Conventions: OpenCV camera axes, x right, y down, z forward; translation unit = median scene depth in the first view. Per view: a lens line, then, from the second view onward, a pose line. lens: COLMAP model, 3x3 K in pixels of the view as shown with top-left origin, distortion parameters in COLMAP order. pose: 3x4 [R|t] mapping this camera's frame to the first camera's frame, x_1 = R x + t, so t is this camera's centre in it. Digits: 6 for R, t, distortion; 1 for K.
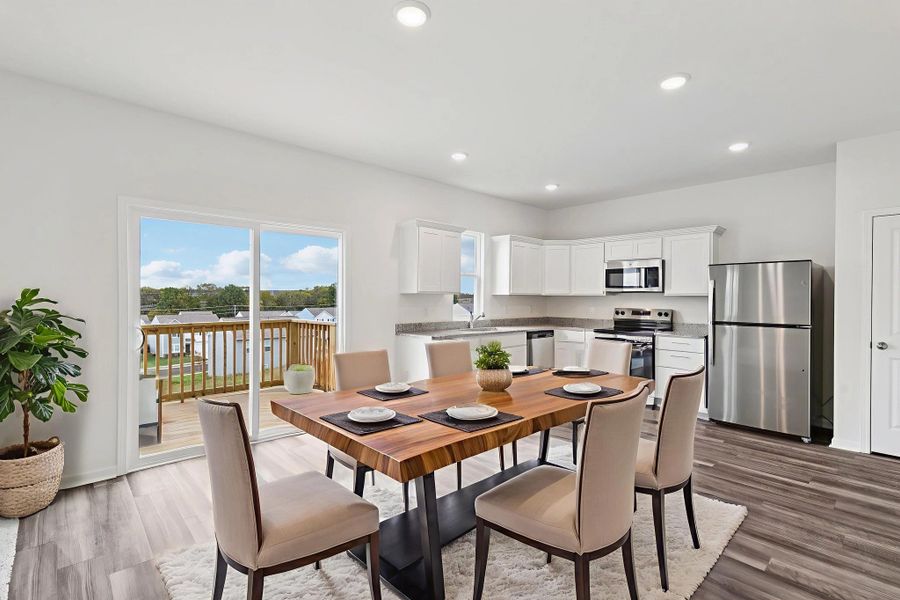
lens RADIAL K [[413.2, 0, 450.0], [0, 413.2, 300.0], [0, 0, 1]] dist [-0.000473, 0.000020]
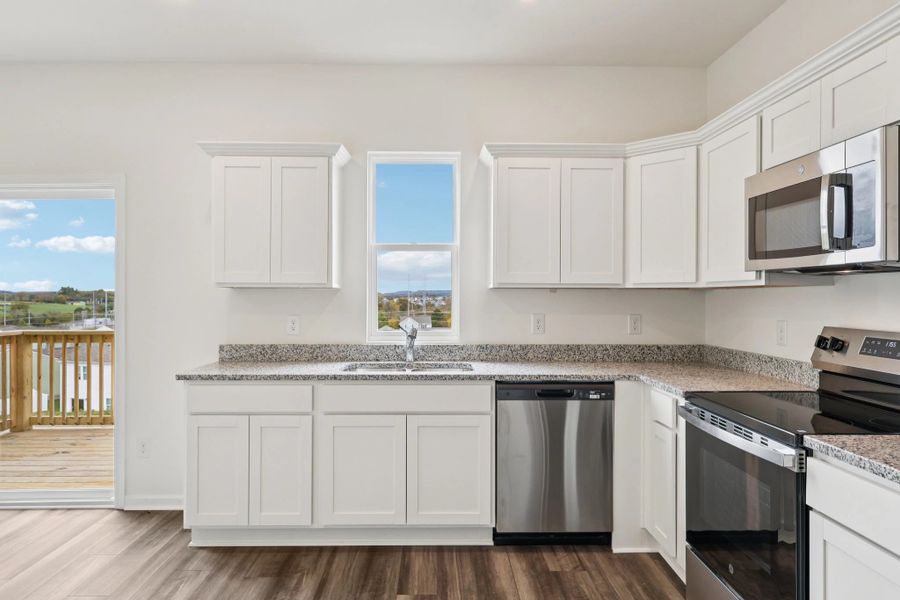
lens RADIAL K [[572.0, 0, 450.0], [0, 572.0, 300.0], [0, 0, 1]] dist [0.003338, 0.000655]
pose [[0.739643, -0.002941, -0.672993, 0.573111], [-0.000633, 0.999987, -0.005065, 0.003019], [0.672999, 0.004172, 0.739631, 0.623506]]
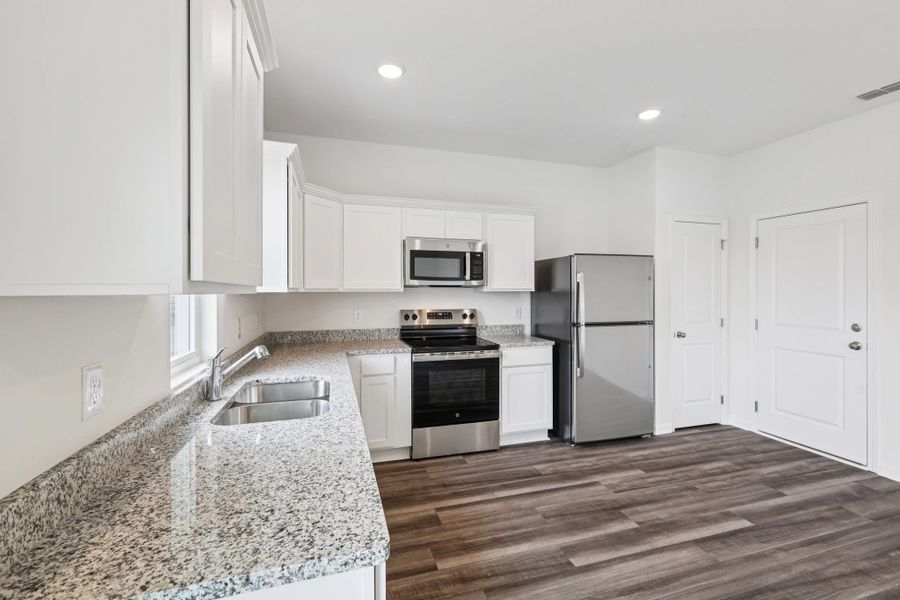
lens RADIAL K [[392.8, 0, 450.0], [0, 392.8, 300.0], [0, 0, 1]] dist [-0.001689, -0.000551]
pose [[0.456350, -0.030665, 0.889272, -0.150983], [0.011980, 0.999527, 0.028320, -0.016985], [-0.889720, -0.002271, 0.456501, 0.777720]]
